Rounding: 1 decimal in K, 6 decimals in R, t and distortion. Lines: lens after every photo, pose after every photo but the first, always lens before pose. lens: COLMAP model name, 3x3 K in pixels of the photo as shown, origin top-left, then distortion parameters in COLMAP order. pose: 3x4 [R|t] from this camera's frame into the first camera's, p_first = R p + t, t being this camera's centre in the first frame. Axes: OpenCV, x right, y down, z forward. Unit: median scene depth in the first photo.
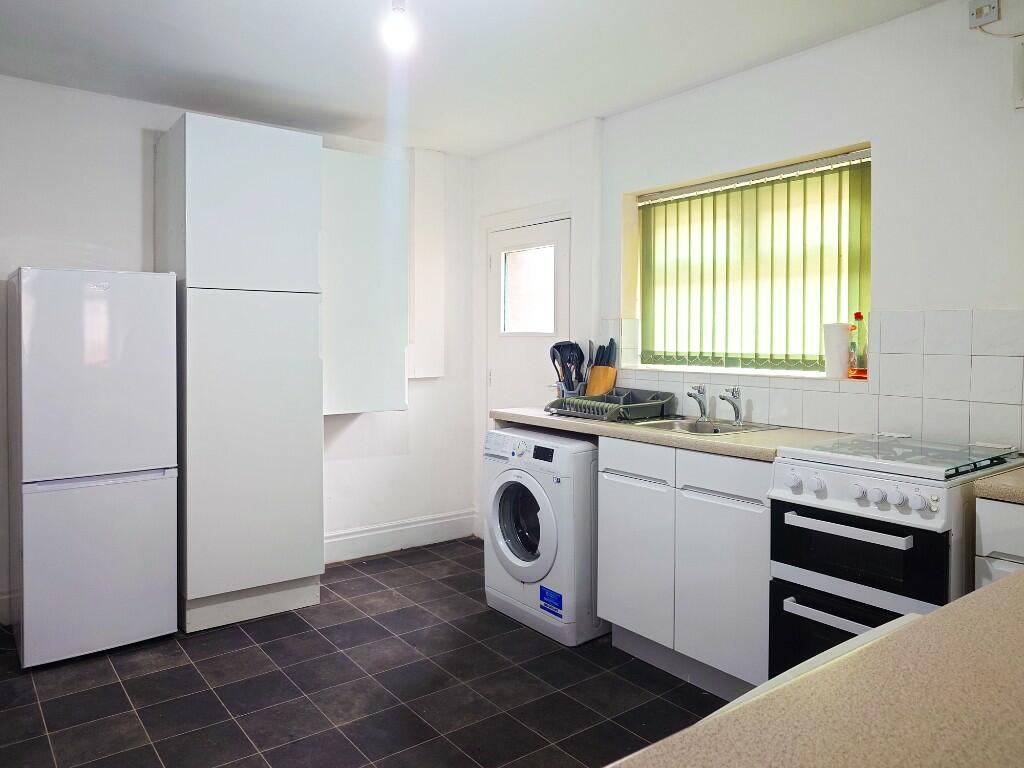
lens RADIAL K [[727.9, 0, 512.0], [0, 727.9, 384.0], [0, 0, 1]] dist [-0.009522, -0.004061]
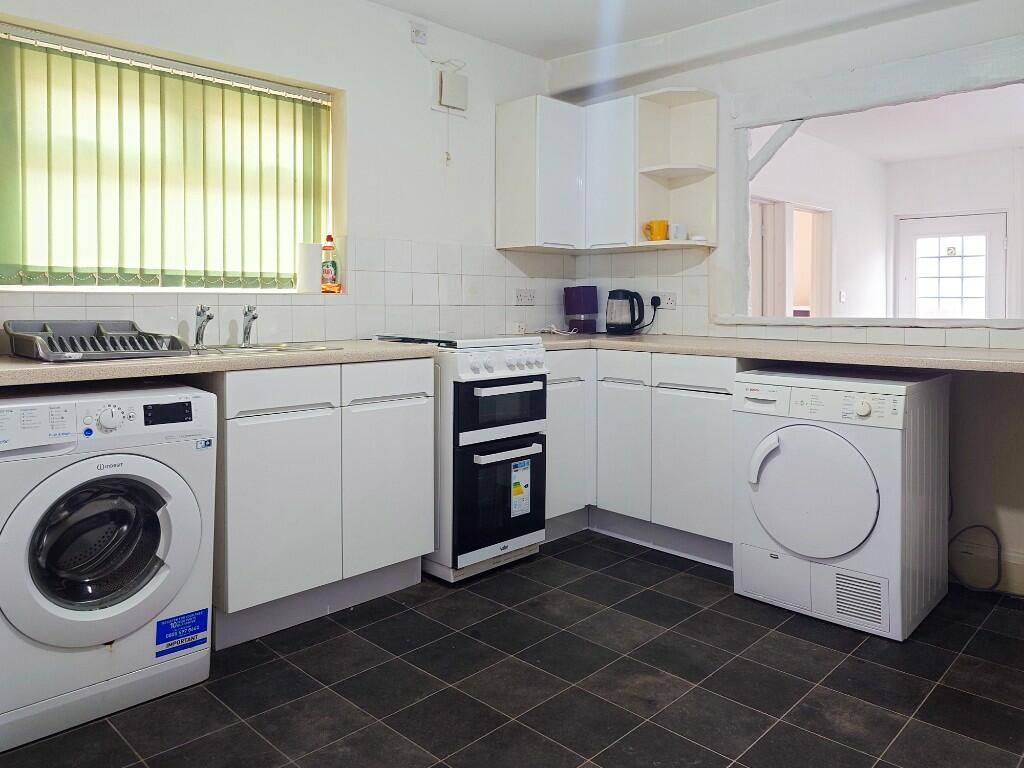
lens RADIAL K [[745.1, 0, 511.8], [0, 745.1, 342.9], [0, 0, 1]] dist [-0.004076, -0.006226]
pose [[-0.138983, -0.061888, 0.988359, -0.658813], [0.058527, 0.995787, 0.070584, 0.004461], [-0.988564, 0.067656, -0.134775, 0.790099]]
